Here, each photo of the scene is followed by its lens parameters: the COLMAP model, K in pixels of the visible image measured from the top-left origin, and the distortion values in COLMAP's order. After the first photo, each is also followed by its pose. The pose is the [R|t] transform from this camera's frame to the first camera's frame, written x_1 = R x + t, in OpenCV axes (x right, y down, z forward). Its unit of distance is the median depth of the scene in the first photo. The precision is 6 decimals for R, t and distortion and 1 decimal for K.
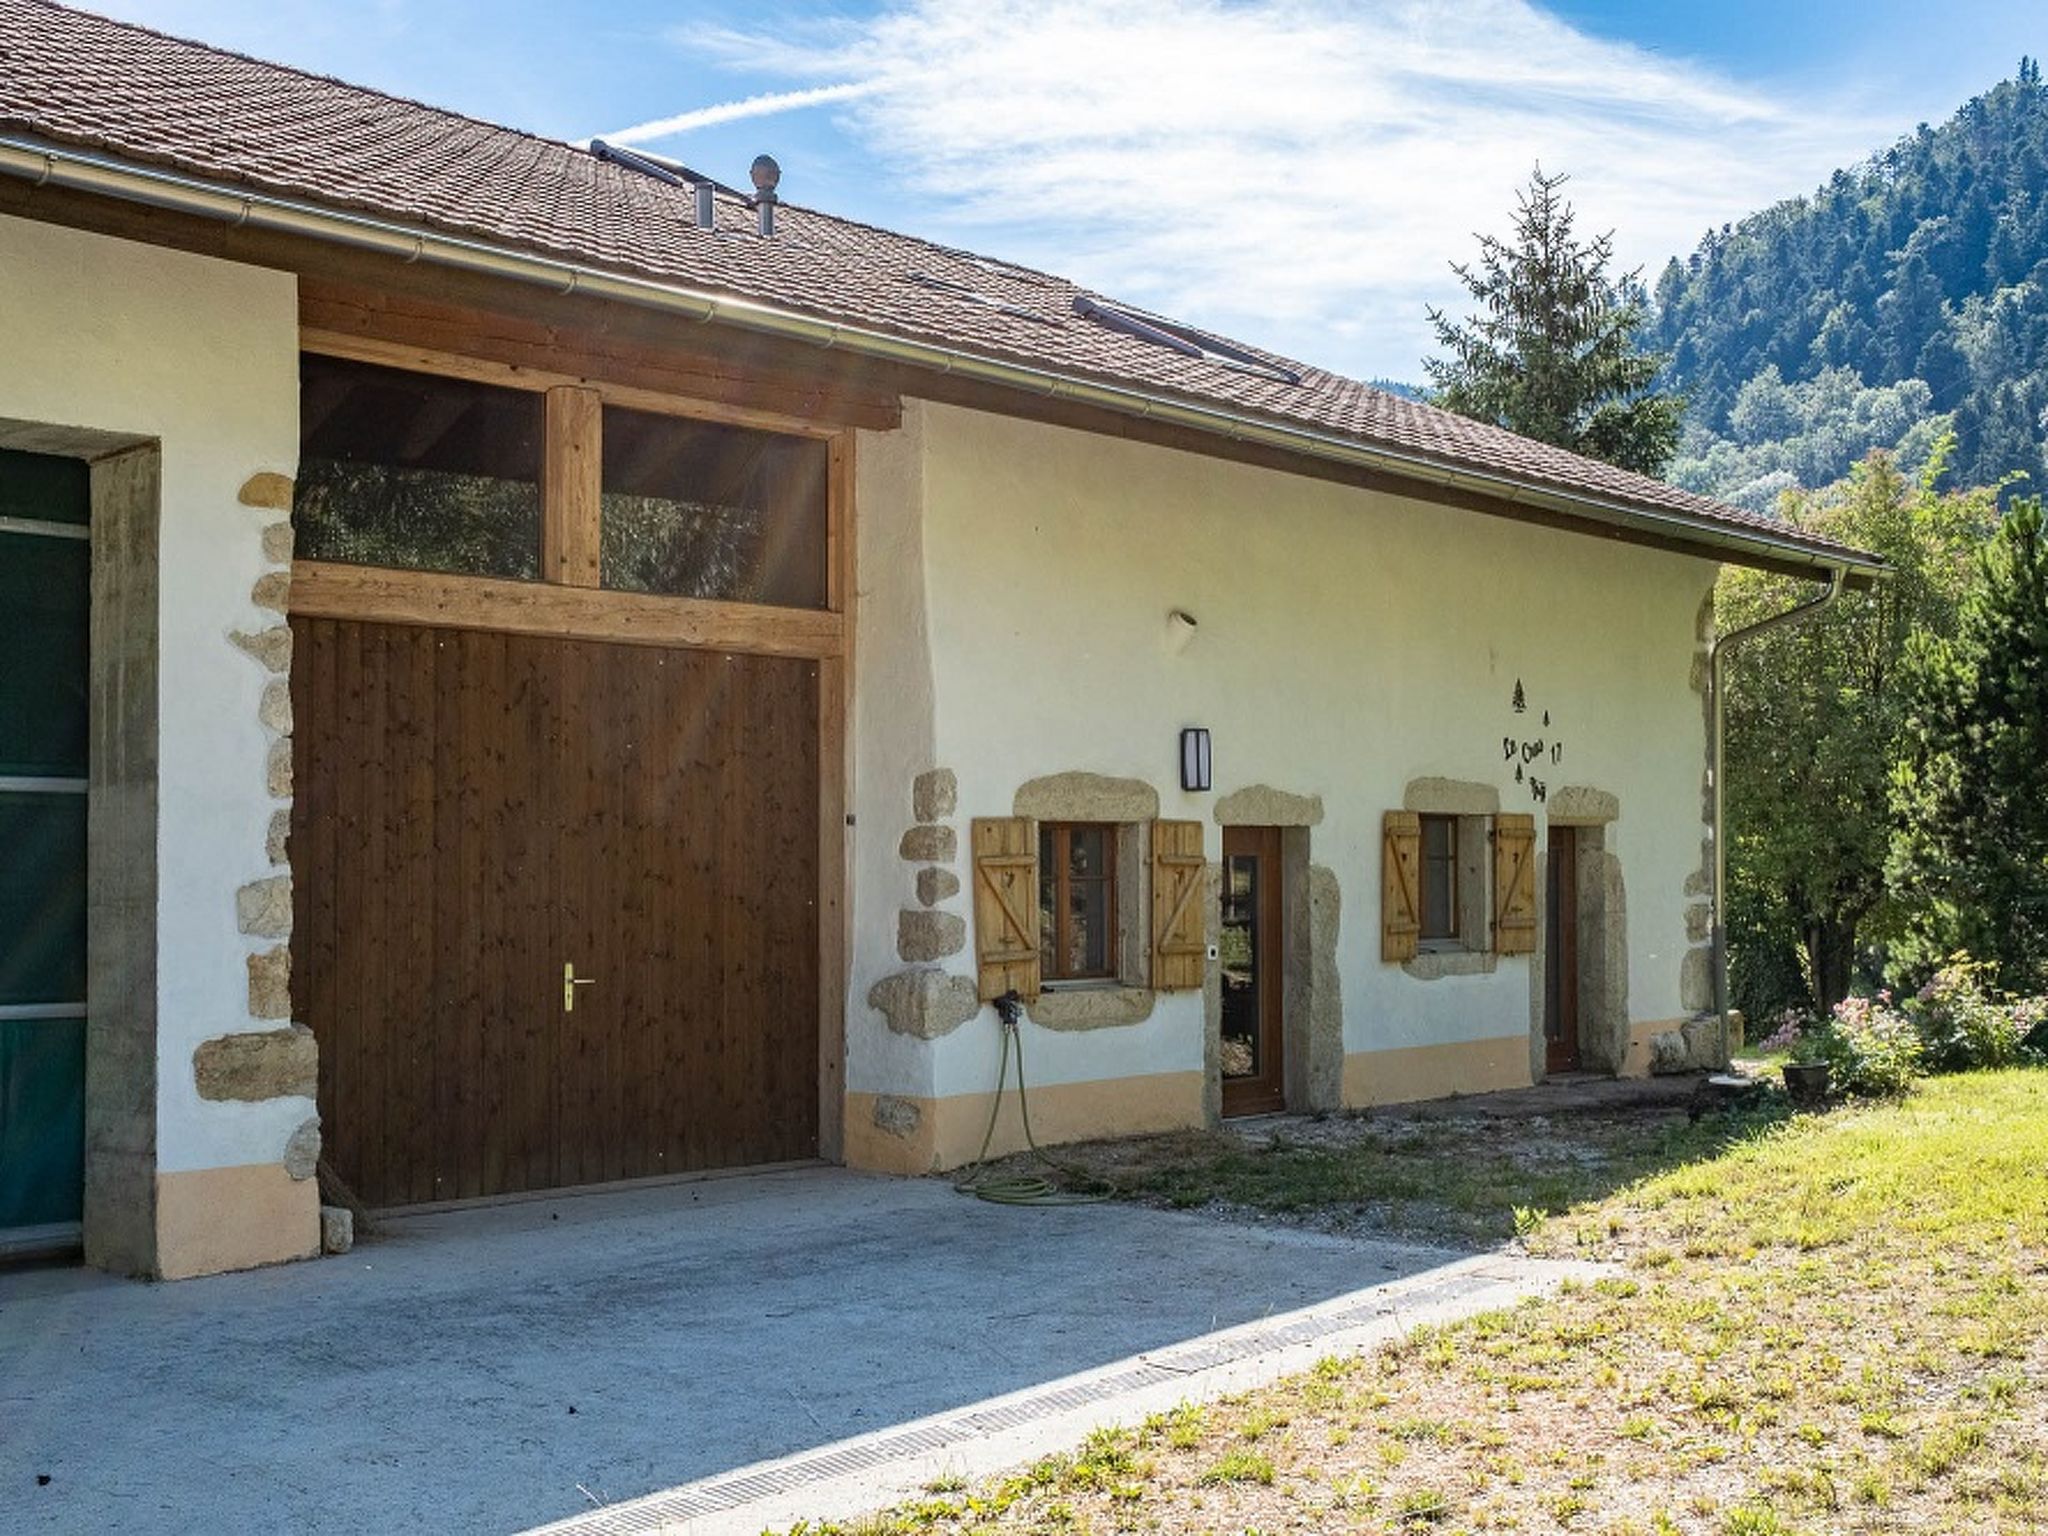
lens RADIAL K [[2295.5, 0, 1024.0], [0, 2295.5, 768.0], [0, 0, 1]] dist [-0.081042, 0.158210]
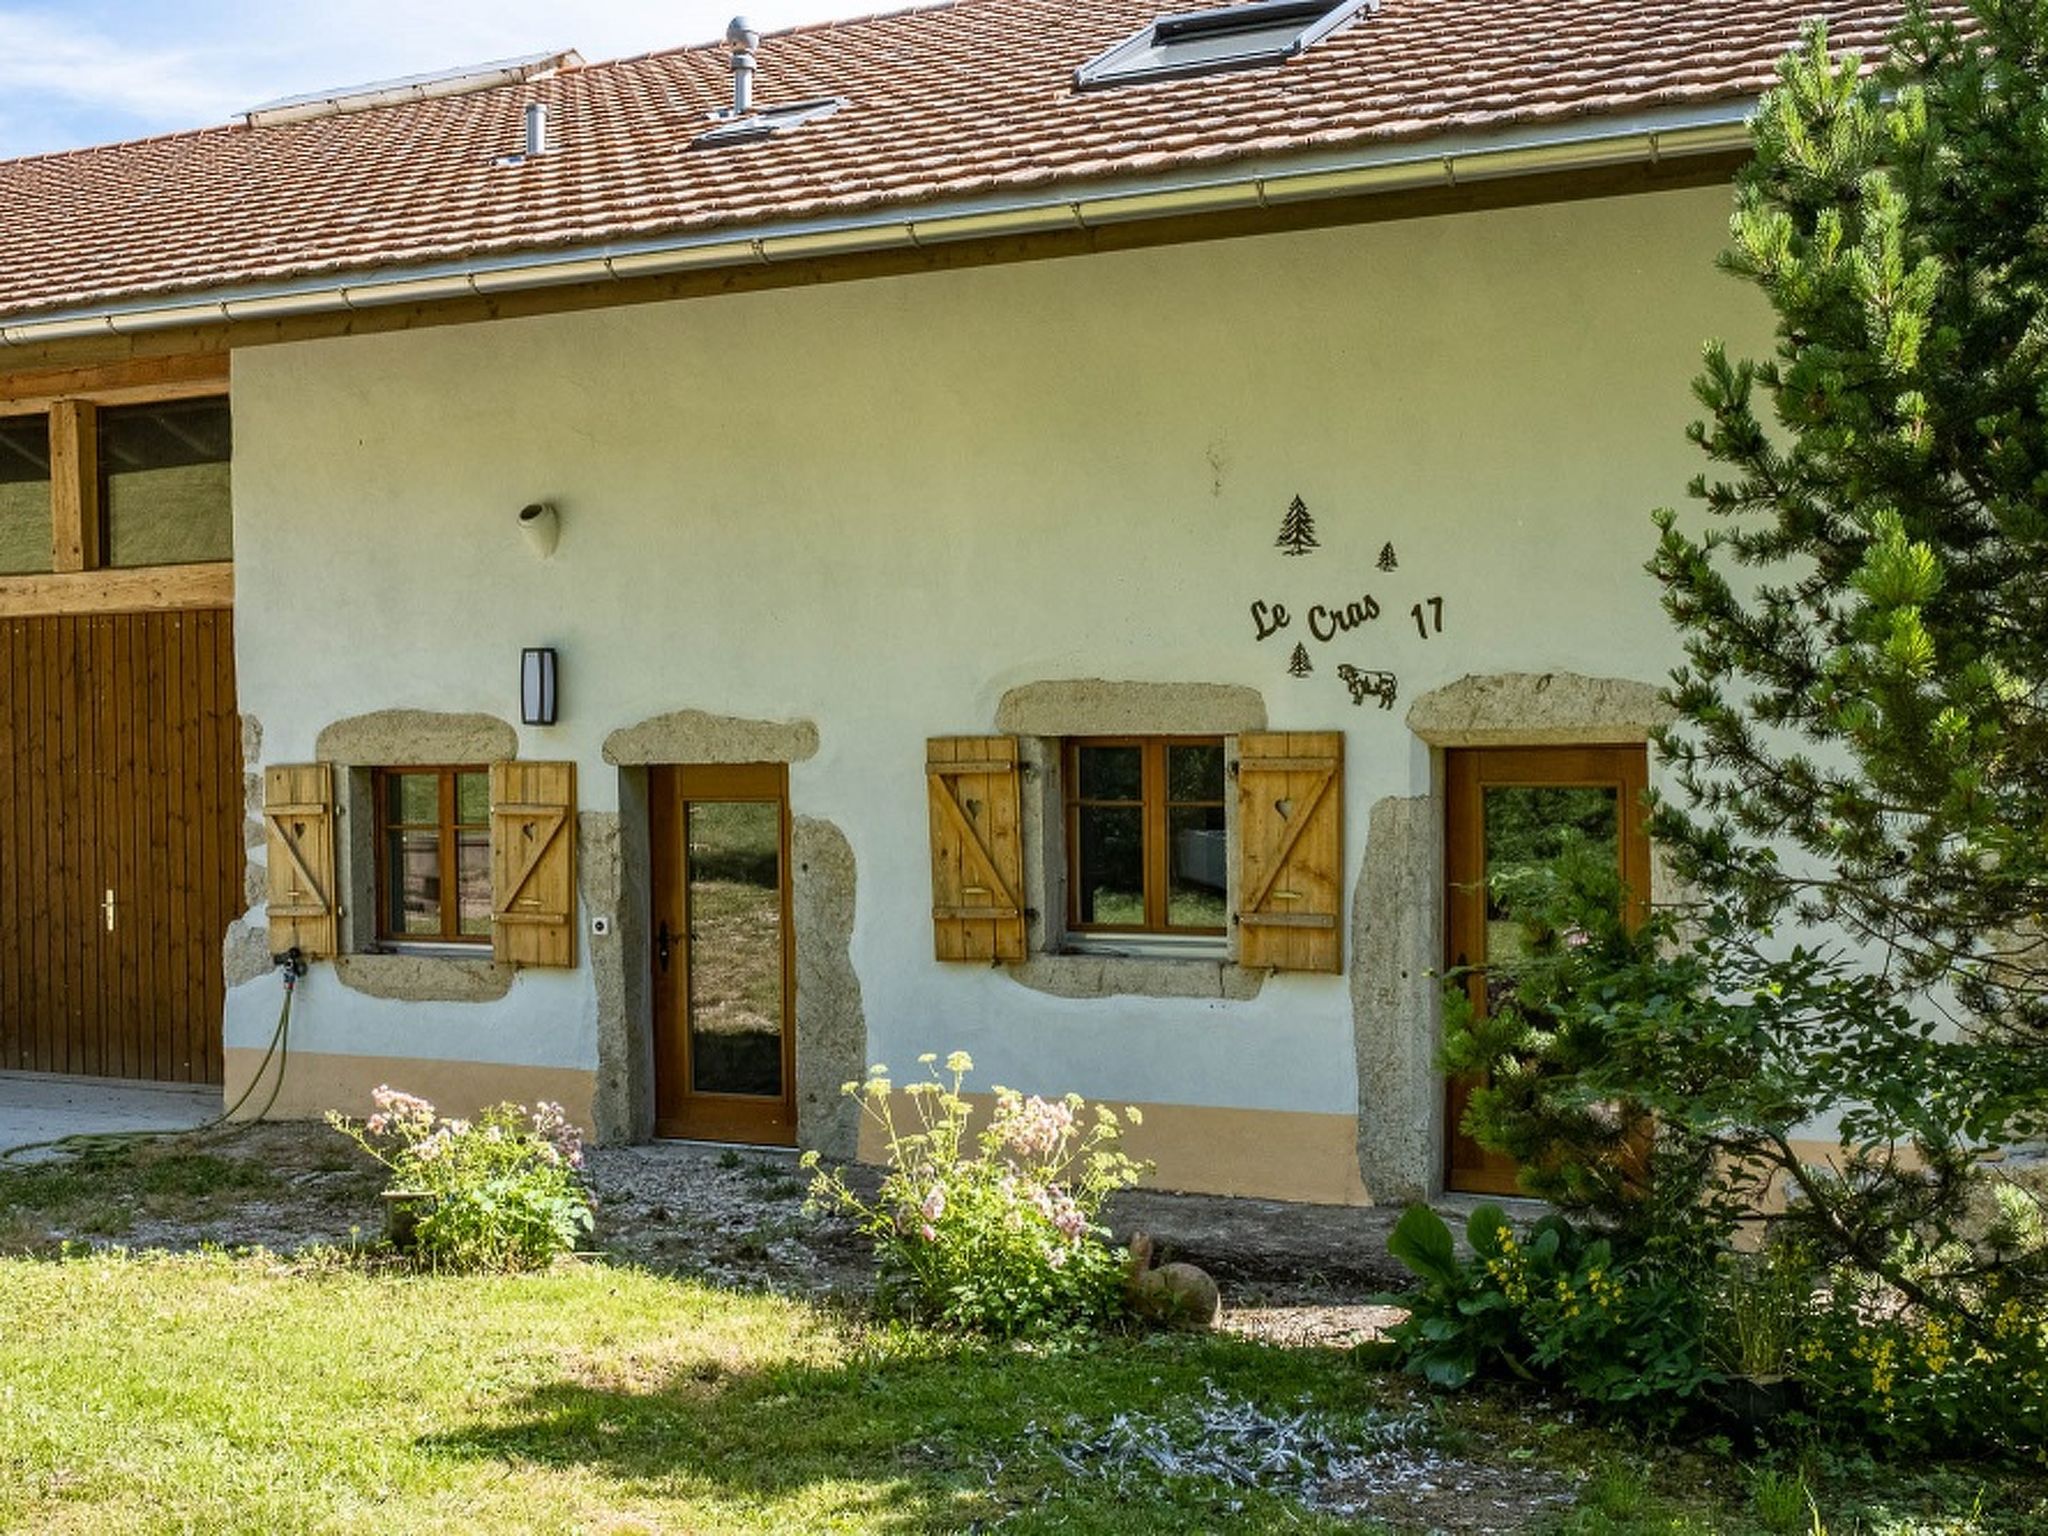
lens RADIAL K [[2295.5, 0, 1024.0], [0, 2295.5, 768.0], [0, 0, 1]] dist [-0.081042, 0.158210]
pose [[0.318945, 0.014393, -0.947664, 0.911213], [0.054035, 0.997982, 0.033343, 0.007718], [0.946231, -0.061842, 0.317524, 0.924758]]
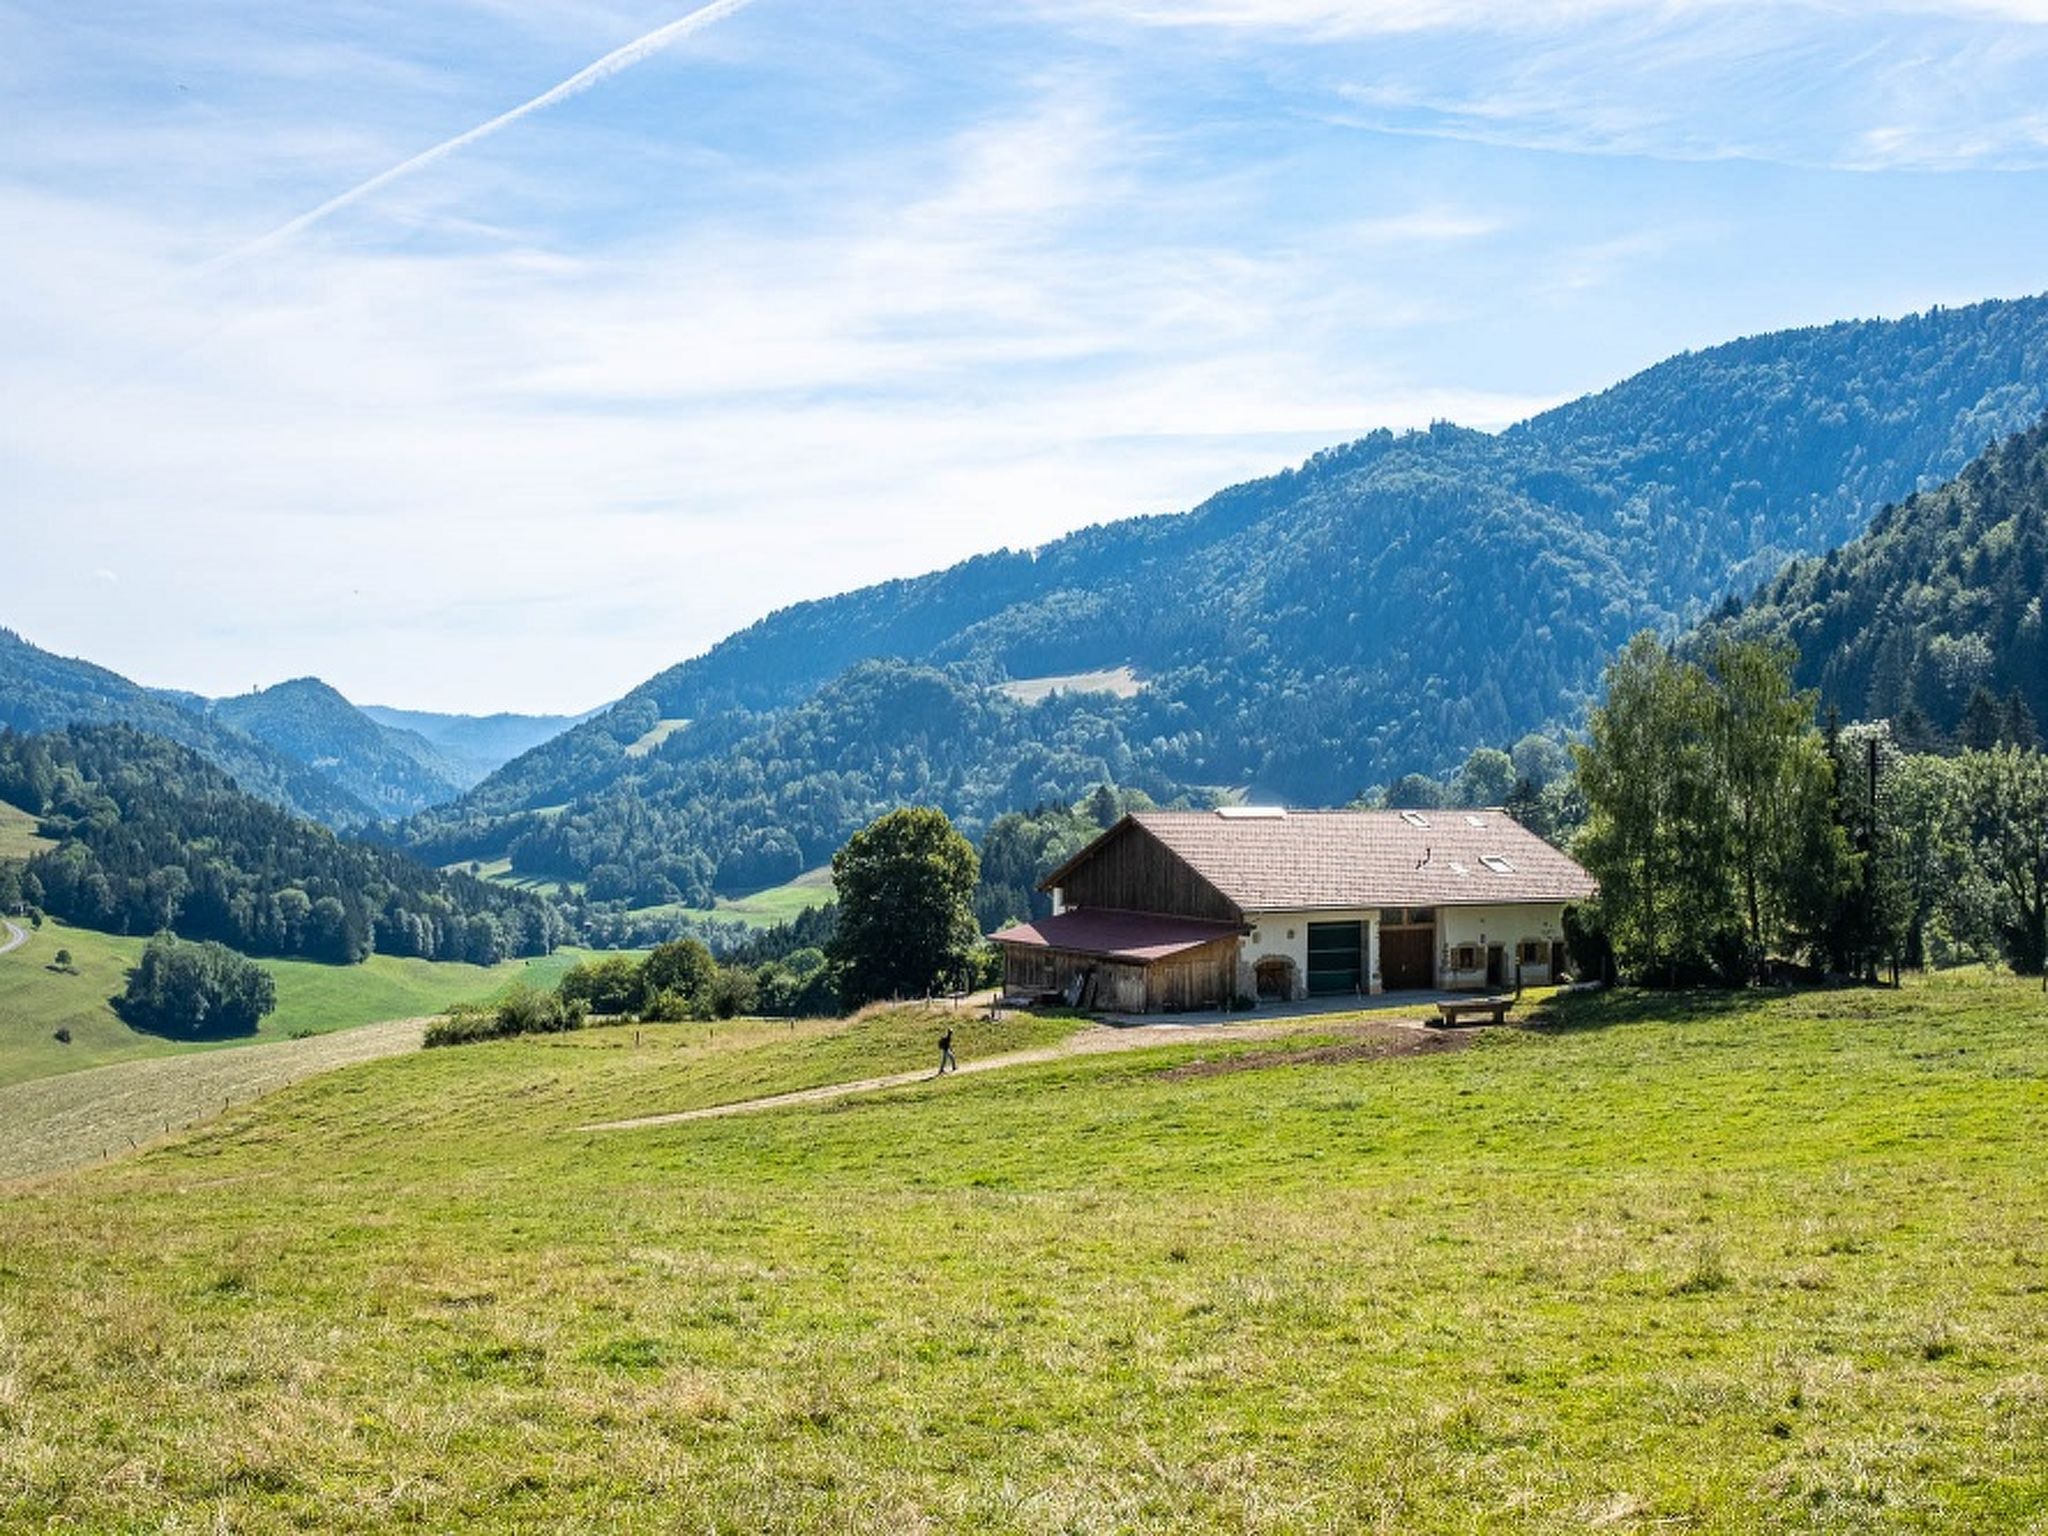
lens RADIAL K [[2295.5, 0, 1024.0], [0, 2295.5, 768.0], [0, 0, 1]] dist [-0.081042, 0.158210]
pose [[0.947712, 0.006167, -0.319067, 1.088603], [0.008193, 0.999014, 0.043643, -0.949970], [0.319021, -0.043975, 0.946727, -6.916504]]
